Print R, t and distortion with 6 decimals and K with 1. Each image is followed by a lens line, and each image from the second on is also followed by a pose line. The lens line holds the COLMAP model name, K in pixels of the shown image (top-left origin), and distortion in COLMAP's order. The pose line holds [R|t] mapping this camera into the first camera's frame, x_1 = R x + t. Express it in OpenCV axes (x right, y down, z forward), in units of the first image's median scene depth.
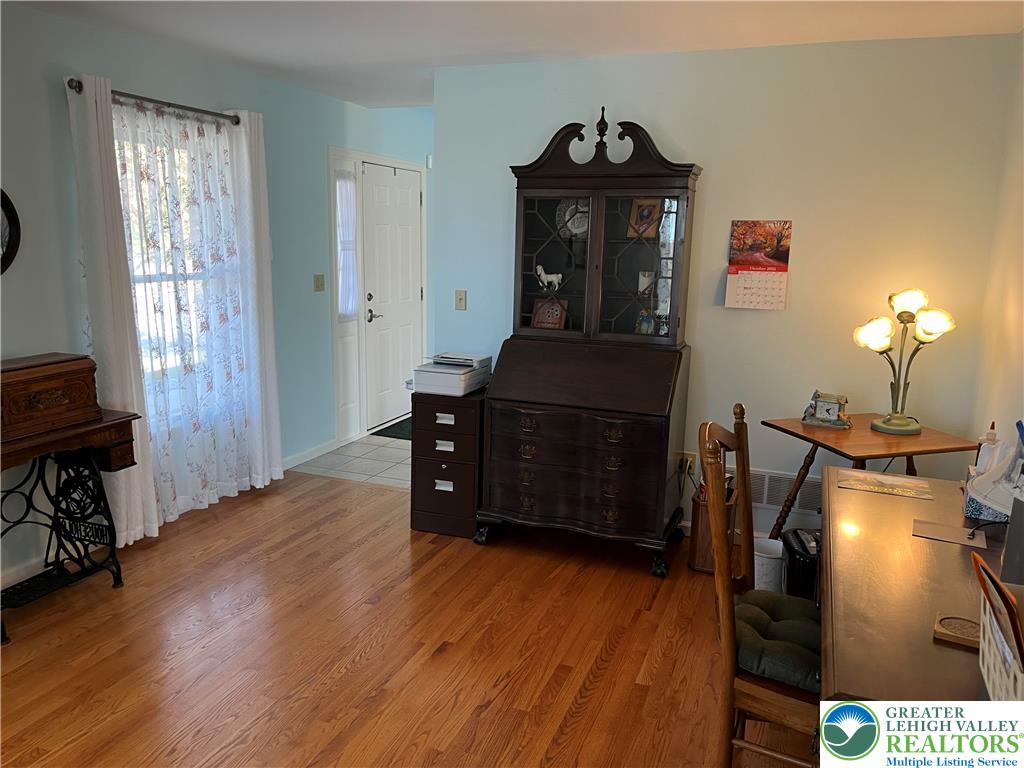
lens RADIAL K [[779.6, 0, 511.4], [0, 779.6, 386.4], [0, 0, 1]] dist [0.057109, -0.078932]
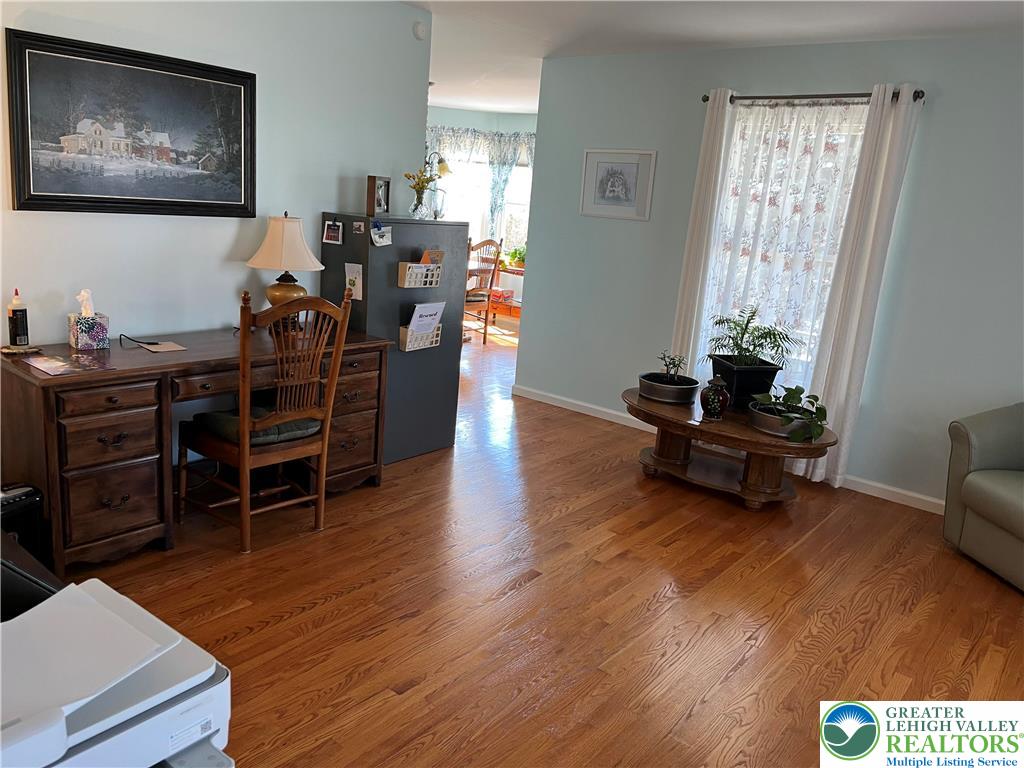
lens RADIAL K [[779.6, 0, 511.7], [0, 779.6, 386.7], [0, 0, 1]] dist [0.057109, -0.078932]
pose [[-0.944535, -0.170855, 0.280469, -0.383854], [-0.036078, 0.902830, 0.428482, -0.312147], [-0.326424, 0.394597, -0.858918, 1.623507]]
